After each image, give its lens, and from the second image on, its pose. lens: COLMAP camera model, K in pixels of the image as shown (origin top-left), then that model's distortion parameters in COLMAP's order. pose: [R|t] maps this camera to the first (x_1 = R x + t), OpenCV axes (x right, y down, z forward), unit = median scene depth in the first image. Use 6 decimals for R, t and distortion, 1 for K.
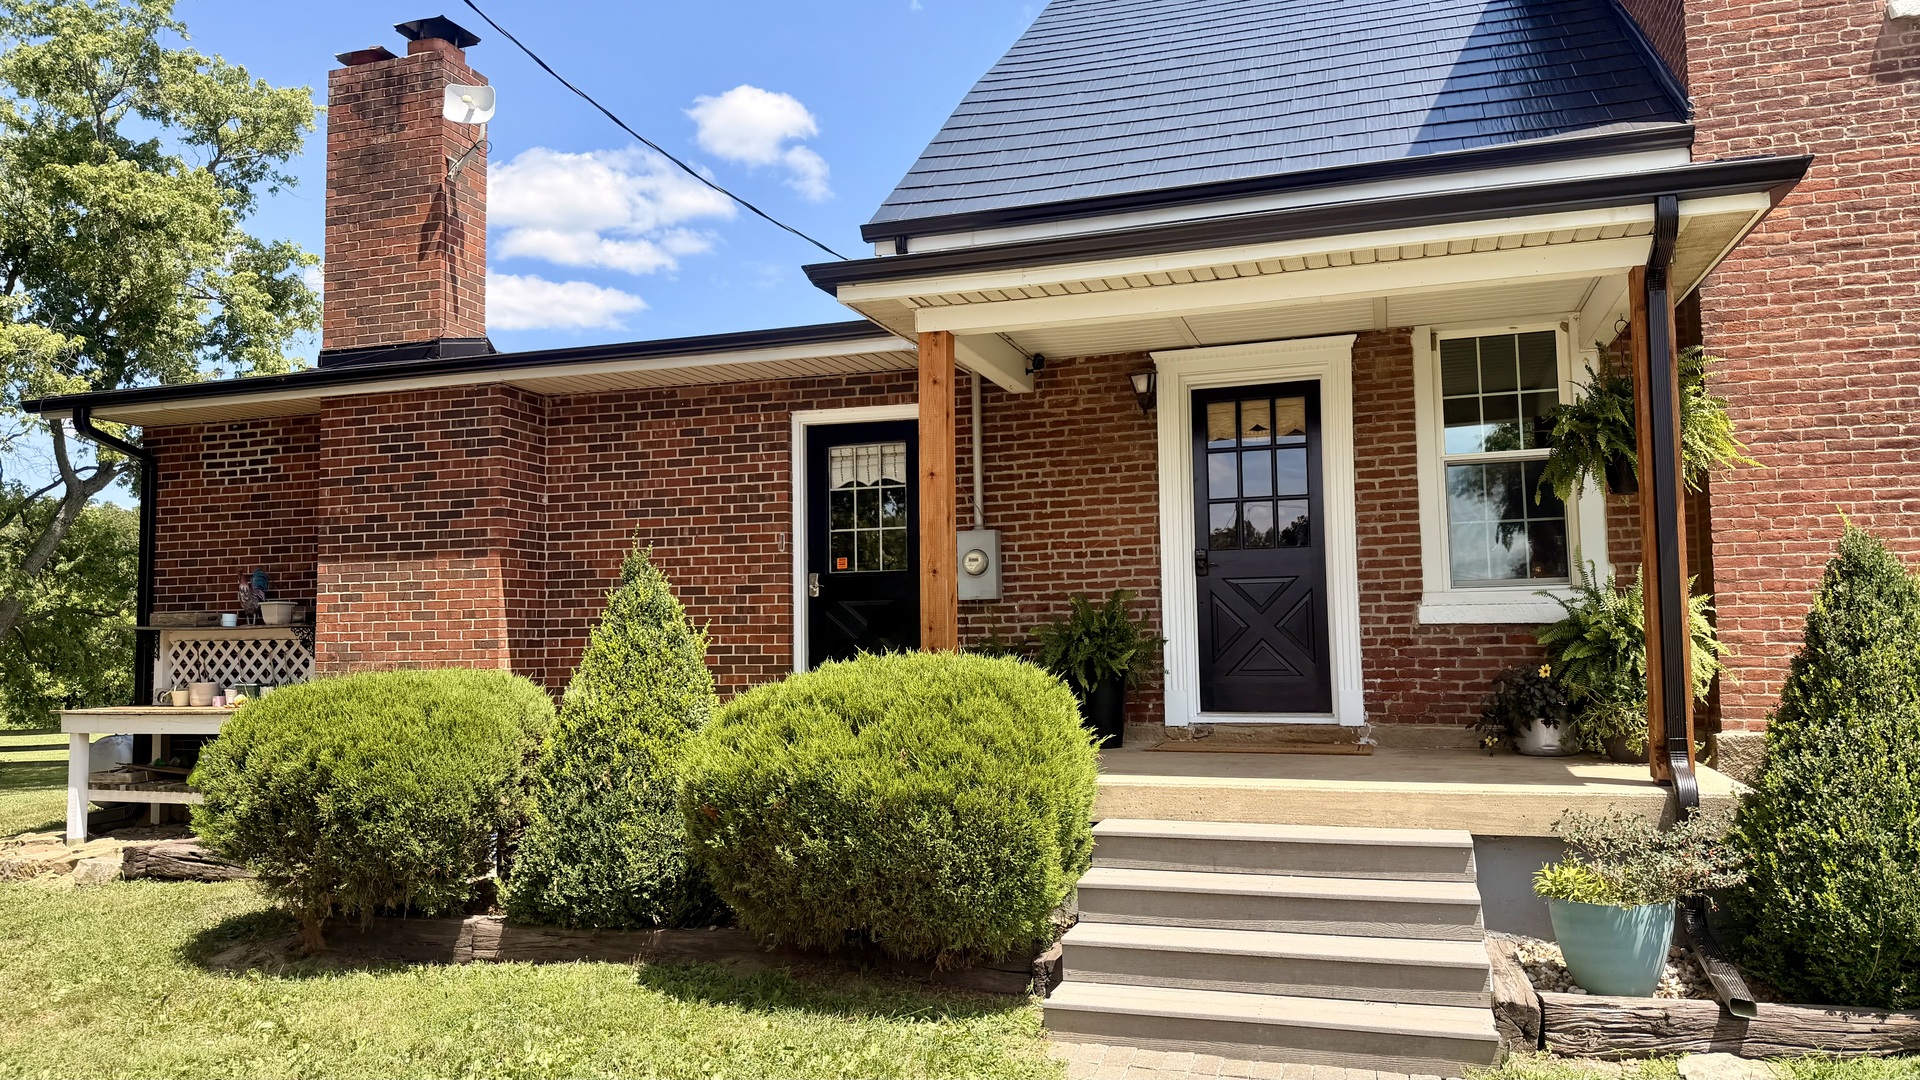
lens RADIAL K [[1327.5, 0, 962.8], [0, 1327.5, 547.4], [0, 0, 1]] dist [0.059236, -0.058709]
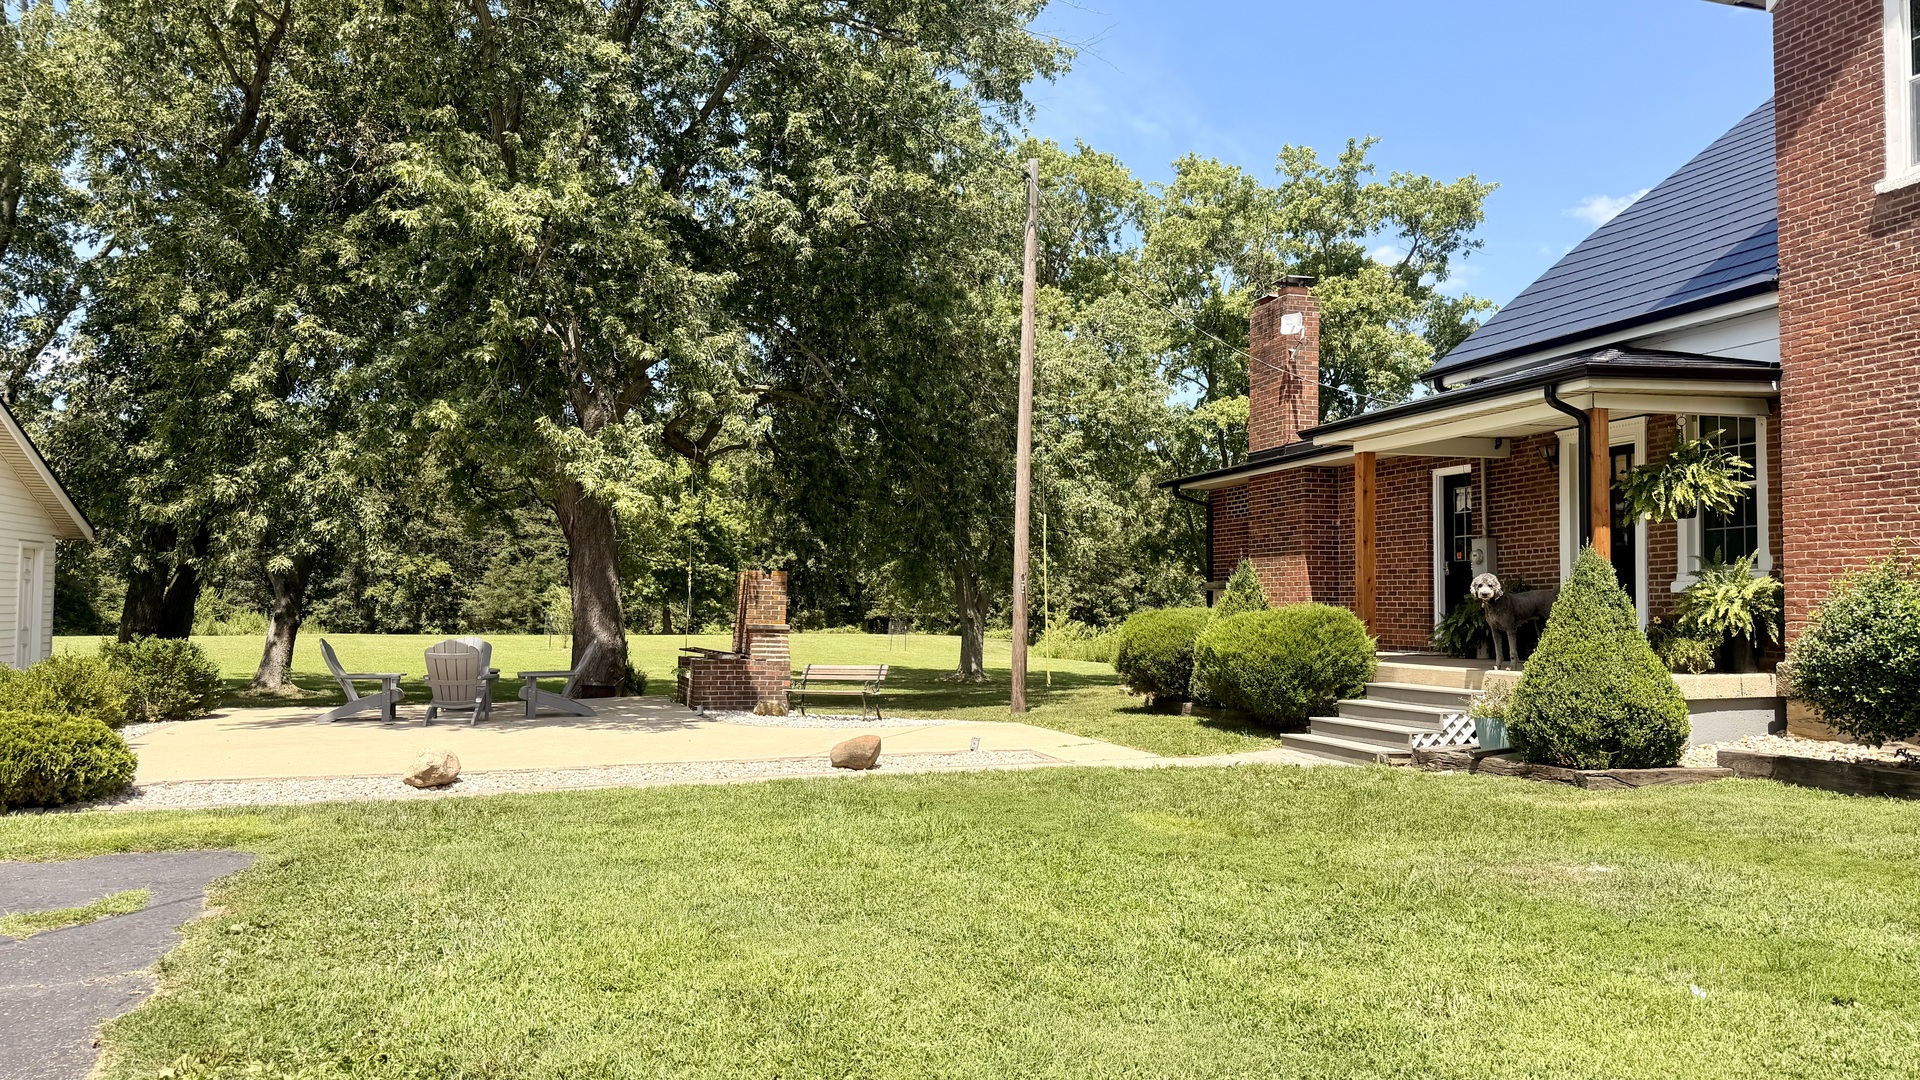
lens RADIAL K [[1398.4, 0, 960.0], [0, 1398.4, 540.0], [0, 0, 1]] dist [0.059665, -0.092714]
pose [[0.558641, -0.023816, -0.829068, 1.402599], [0.046530, 0.998913, 0.002657, -0.057131], [0.828103, -0.040061, 0.559142, -0.746103]]
